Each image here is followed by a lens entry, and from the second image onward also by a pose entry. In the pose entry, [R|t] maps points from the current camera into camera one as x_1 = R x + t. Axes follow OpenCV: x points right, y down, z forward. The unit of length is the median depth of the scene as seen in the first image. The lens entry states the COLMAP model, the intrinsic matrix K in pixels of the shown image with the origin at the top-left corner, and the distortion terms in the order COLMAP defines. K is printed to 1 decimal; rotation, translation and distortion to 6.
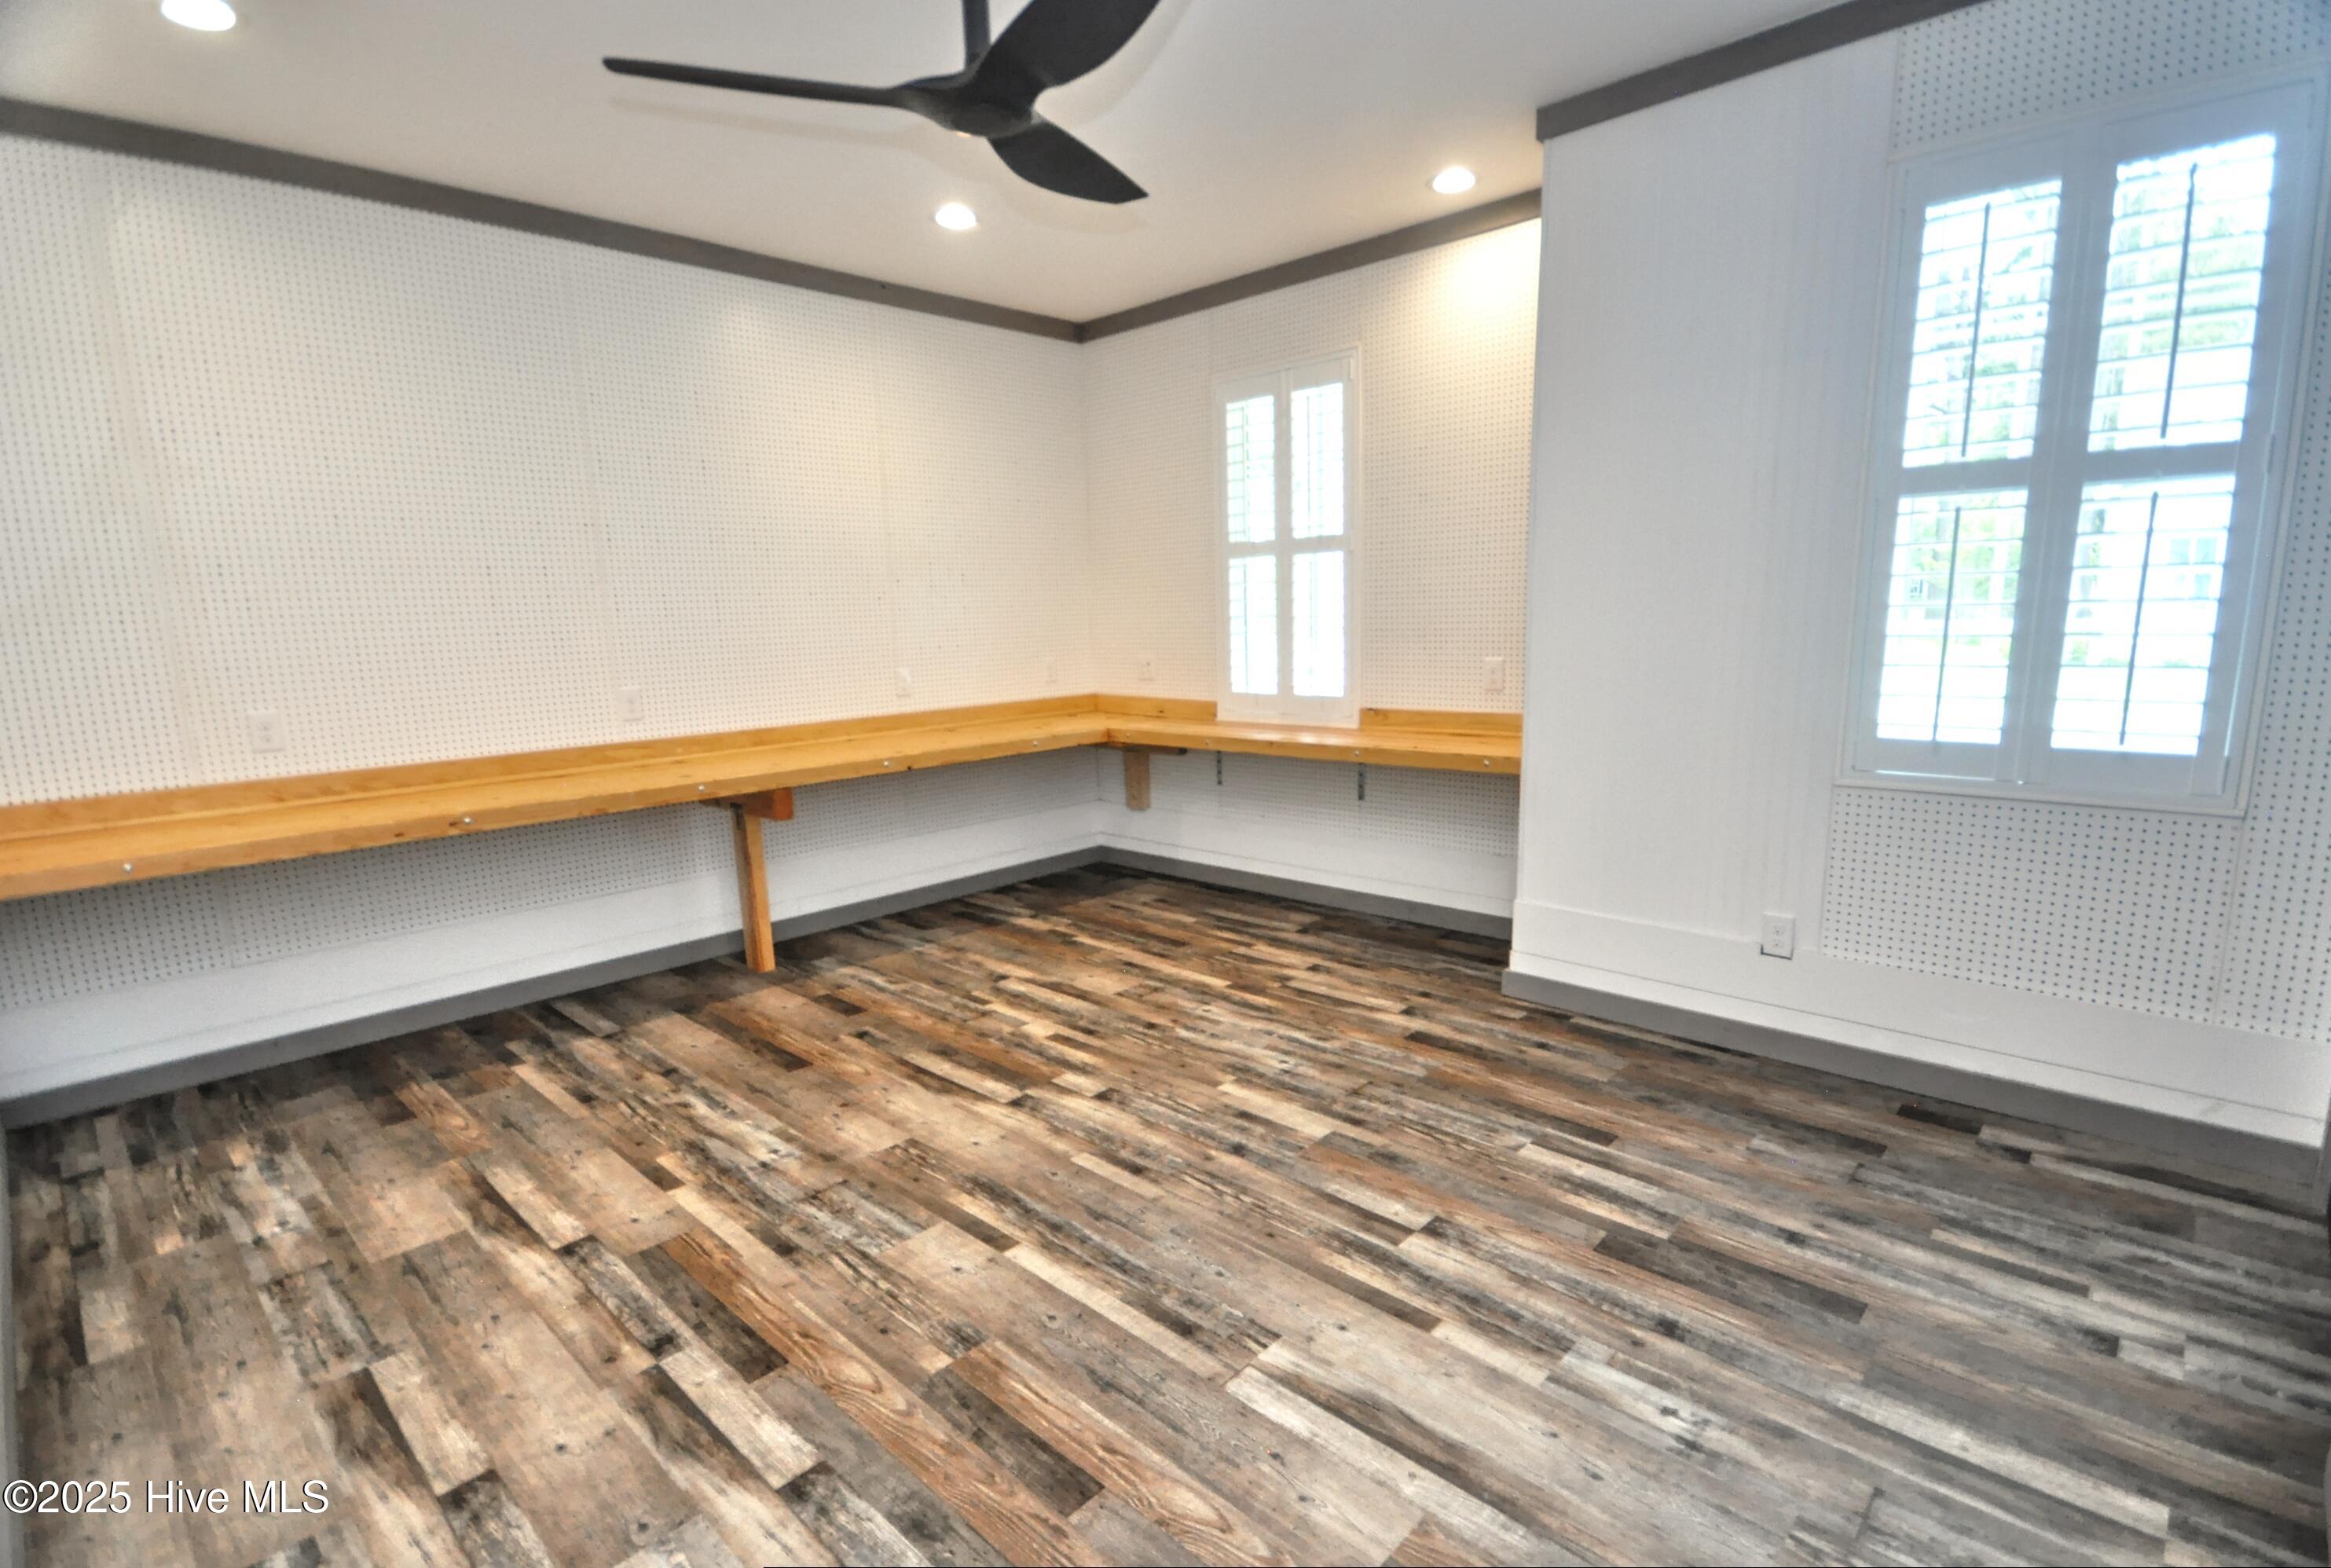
lens RADIAL K [[1085.0, 0, 1173.0], [0, 1085.0, 808.6], [0, 0, 1]] dist [-0.002743, 0.000303]
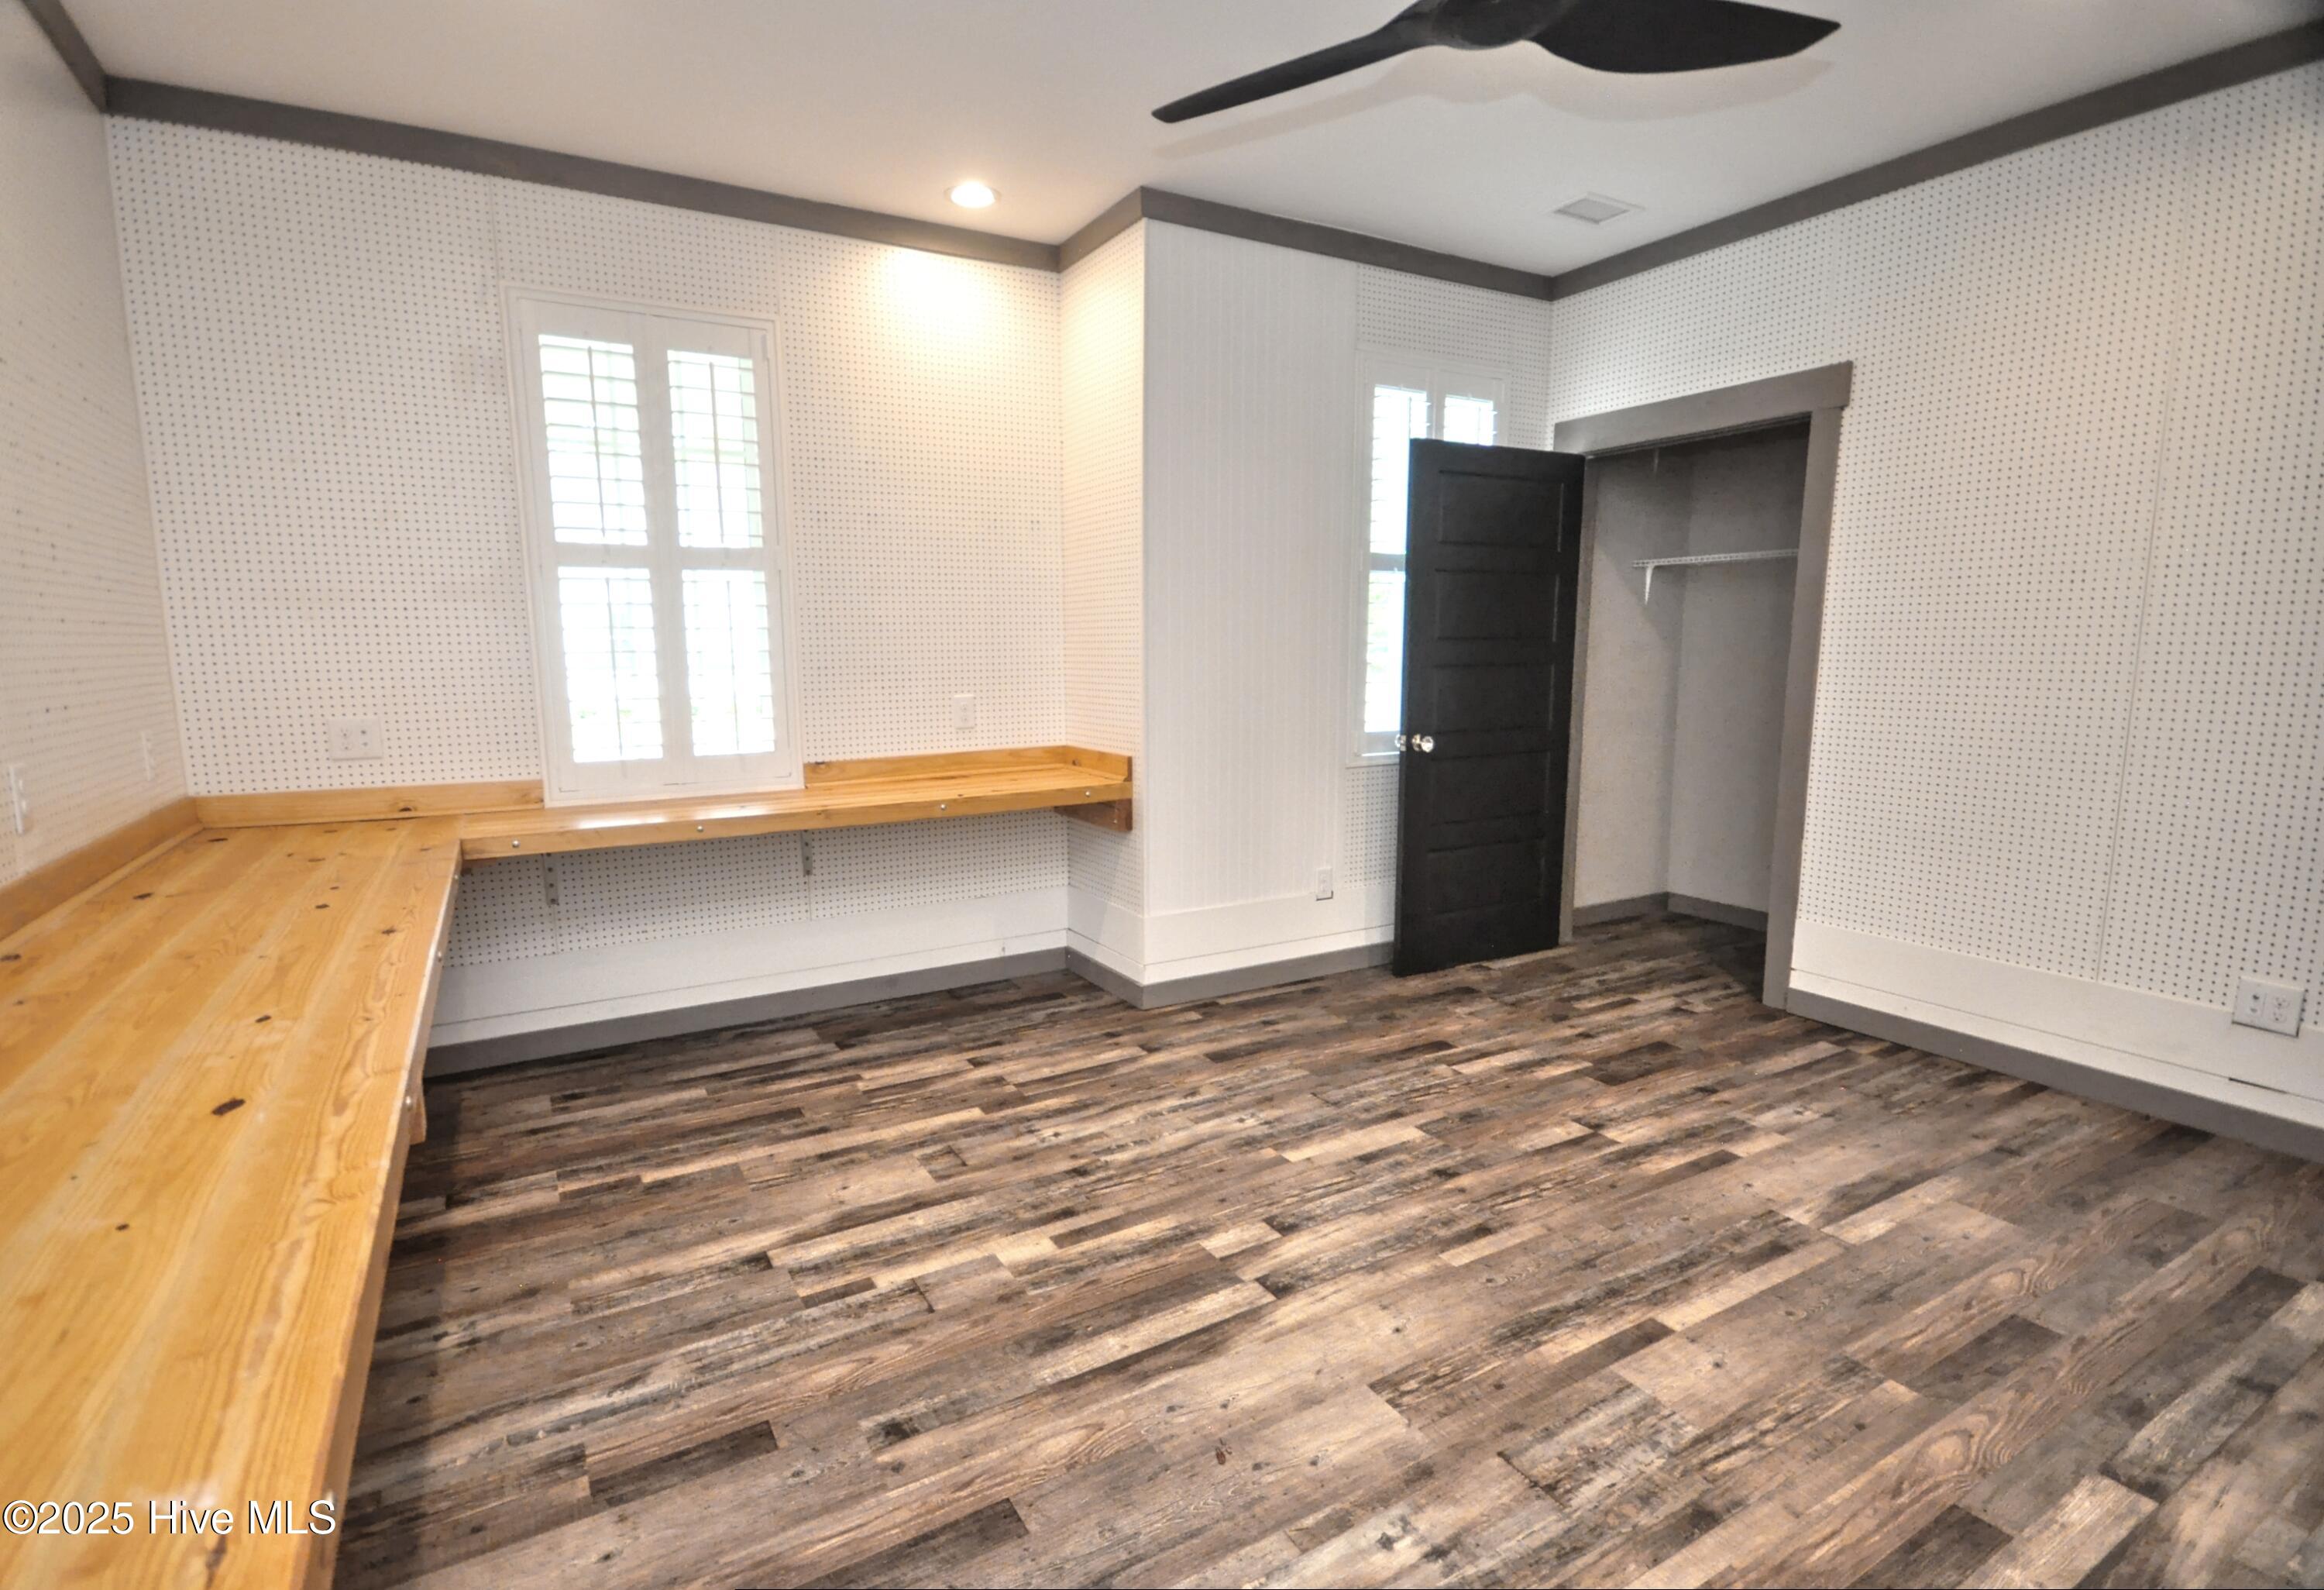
lens RADIAL K [[1057.8, 0, 1164.1], [0, 1057.8, 798.3], [0, 0, 1]] dist [0.000117, -0.002108]
pose [[0.316060, -0.112450, 0.942051, -0.731396], [0.172134, 0.983268, 0.059619, -0.100167], [-0.932993, 0.143316, 0.330129, 0.719636]]
